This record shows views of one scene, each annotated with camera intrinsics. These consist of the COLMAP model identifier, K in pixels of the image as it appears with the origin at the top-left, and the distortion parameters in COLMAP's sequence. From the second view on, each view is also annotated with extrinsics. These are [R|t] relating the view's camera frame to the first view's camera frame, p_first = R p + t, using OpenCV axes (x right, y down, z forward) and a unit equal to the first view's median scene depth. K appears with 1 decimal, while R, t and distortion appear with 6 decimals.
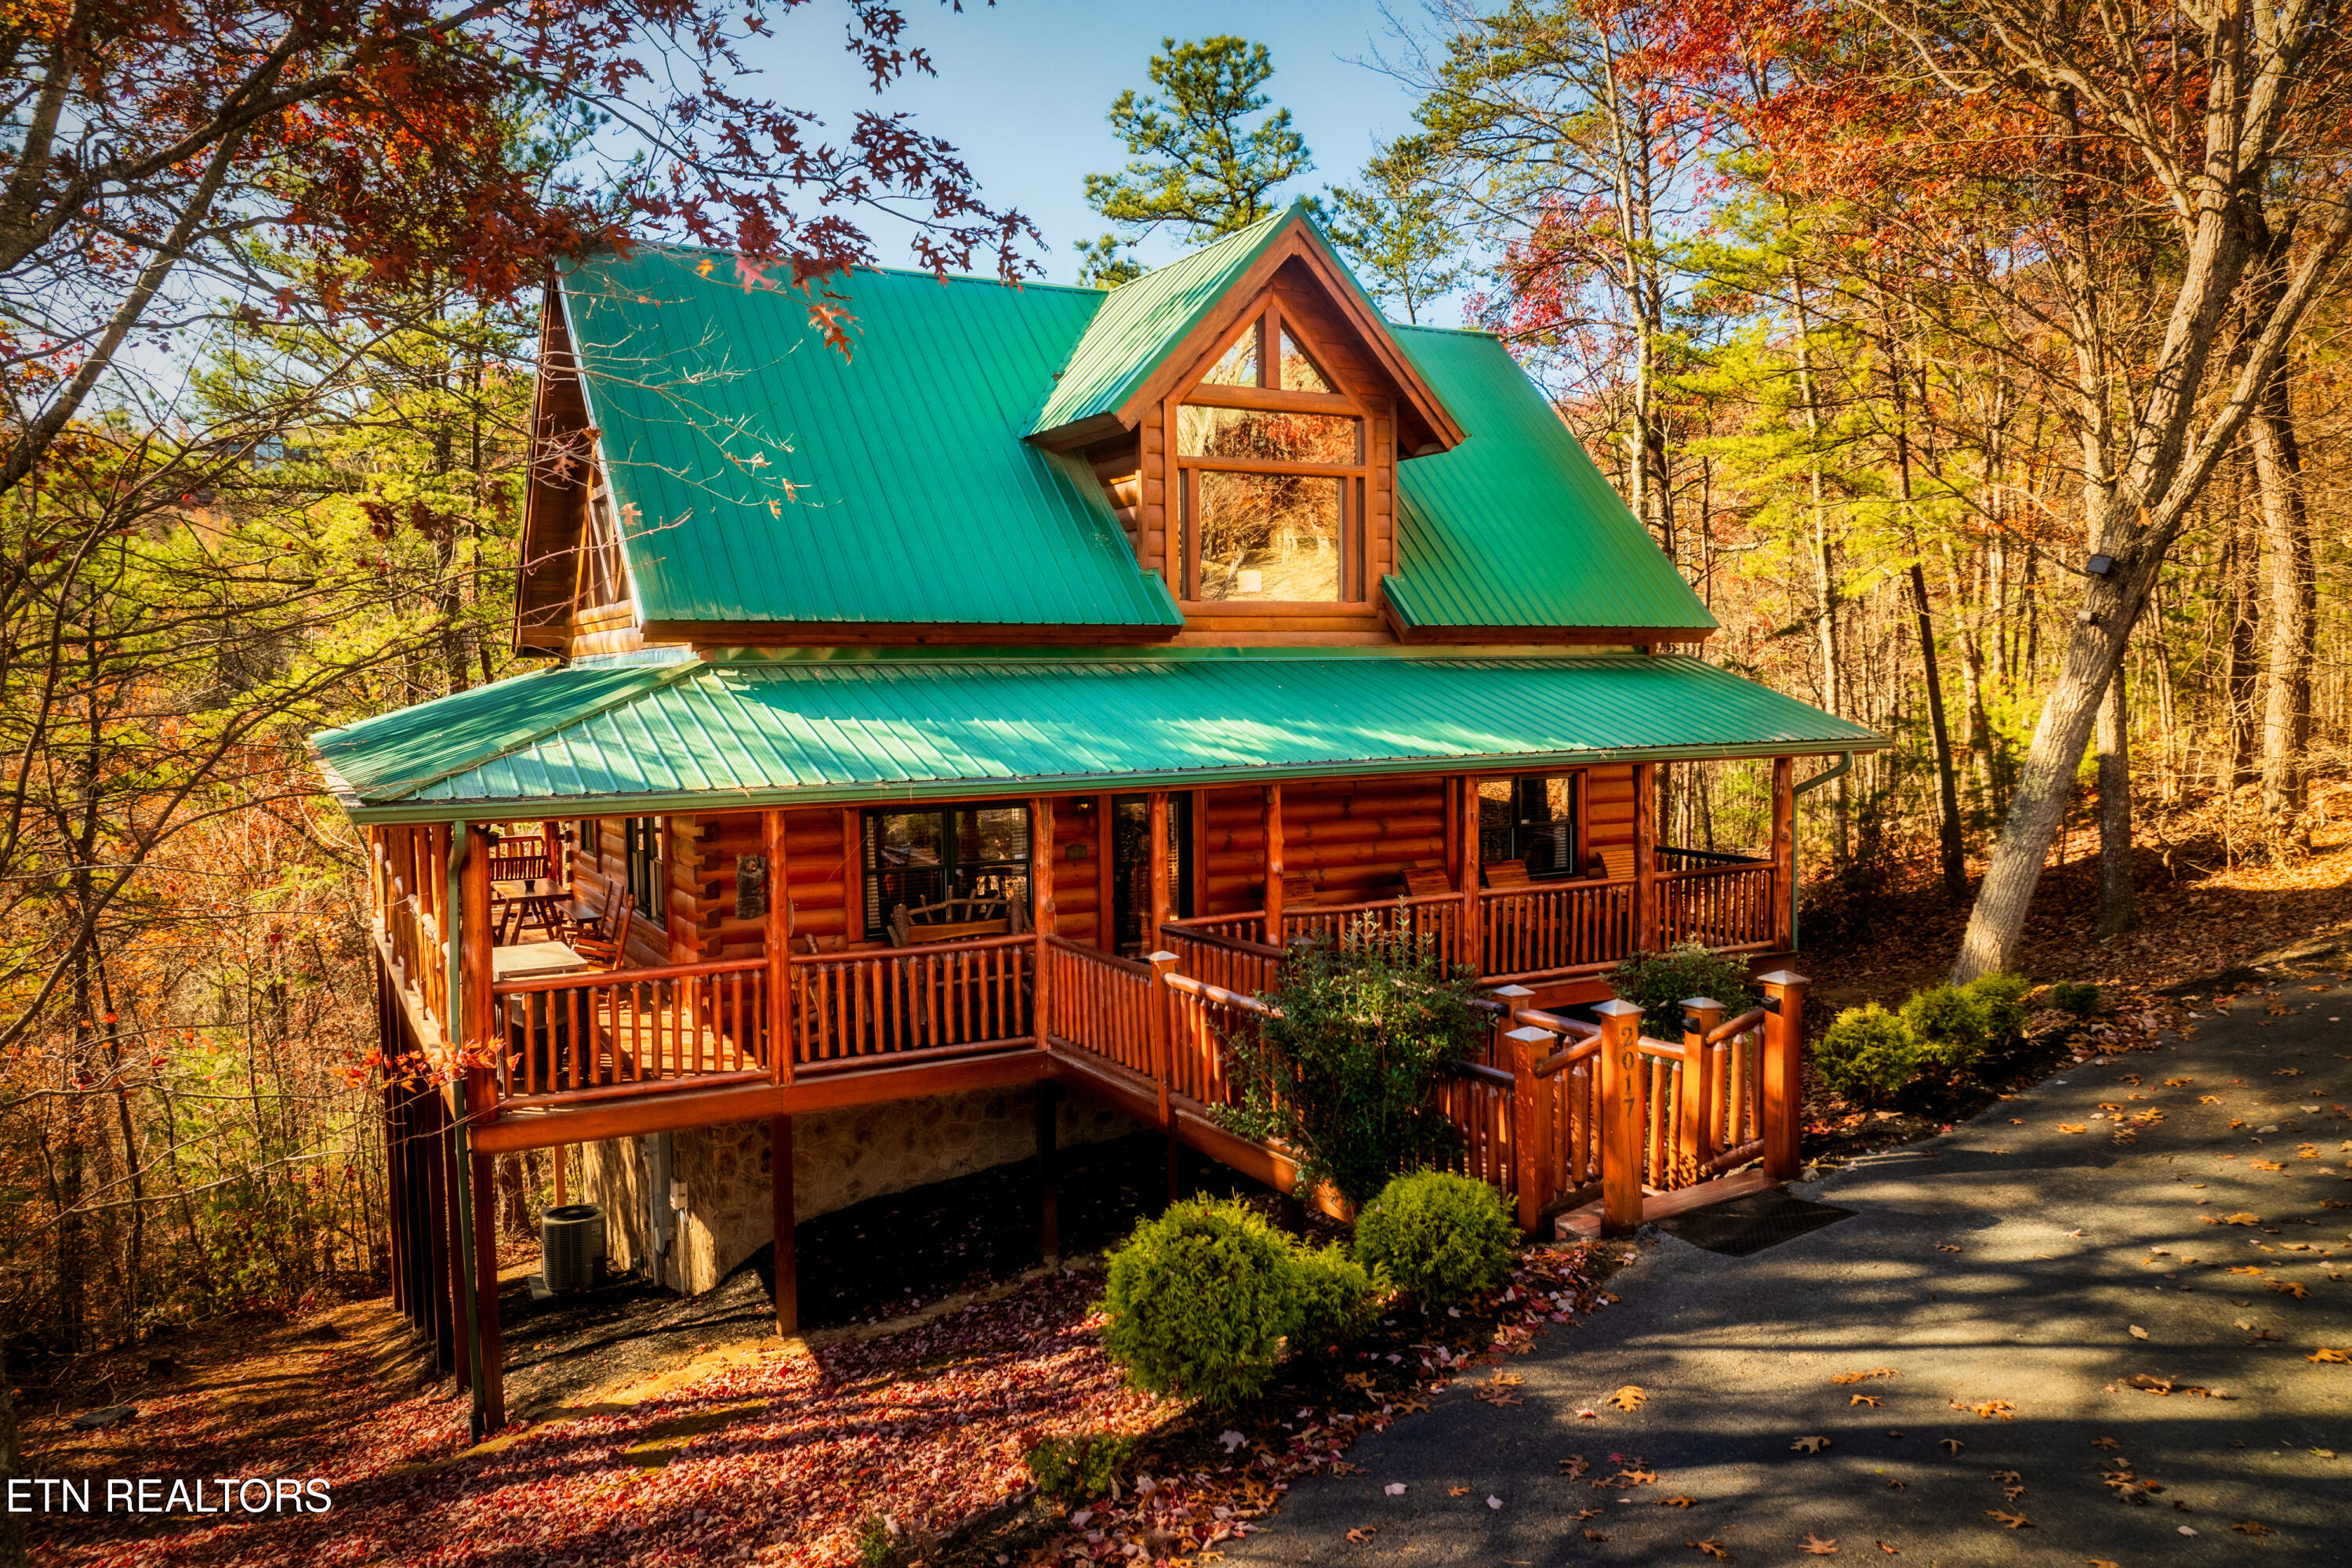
lens RADIAL K [[1600.3, 0, 1168.5], [0, 1600.3, 828.9], [0, 0, 1]] dist [-0.034469, 0.003992]
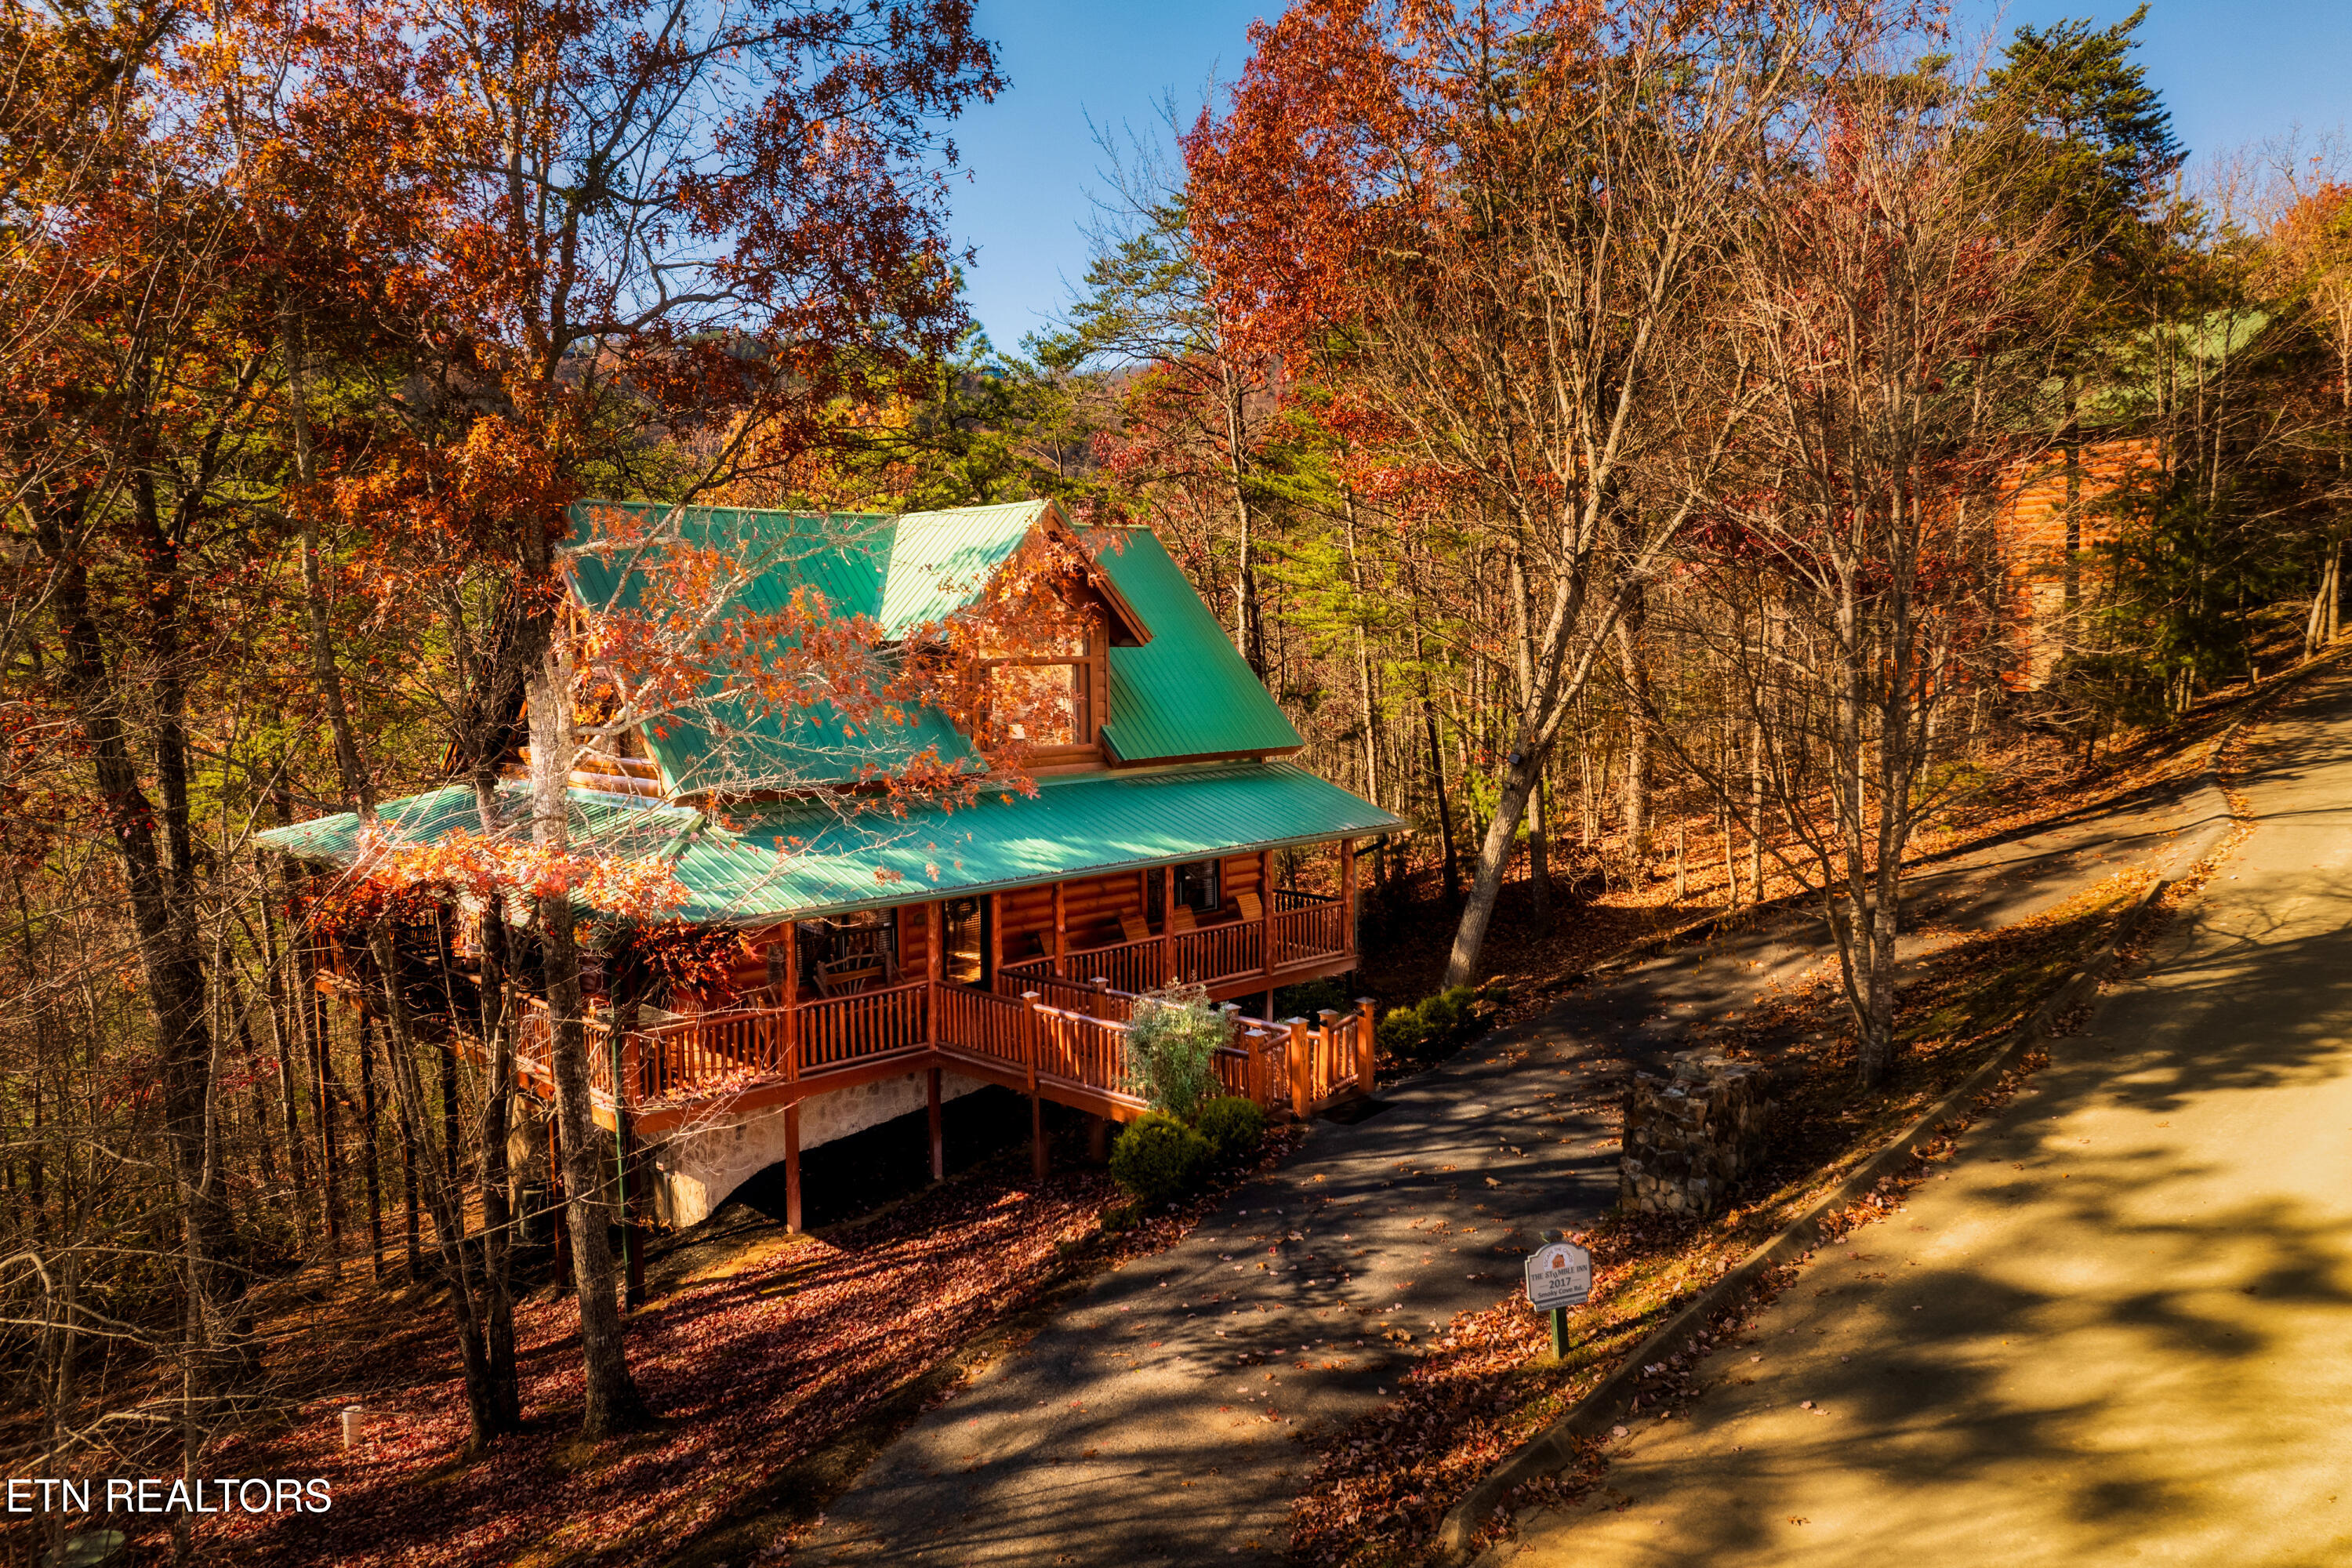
lens RADIAL K [[1600.3, 0, 1168.5], [0, 1600.3, 828.9], [0, 0, 1]] dist [-0.034469, 0.003992]
pose [[0.962555, -0.024652, 0.269962, -0.327044], [0.018867, 0.999534, 0.024002, -0.142250], [-0.270428, -0.018010, 0.962572, -0.732939]]
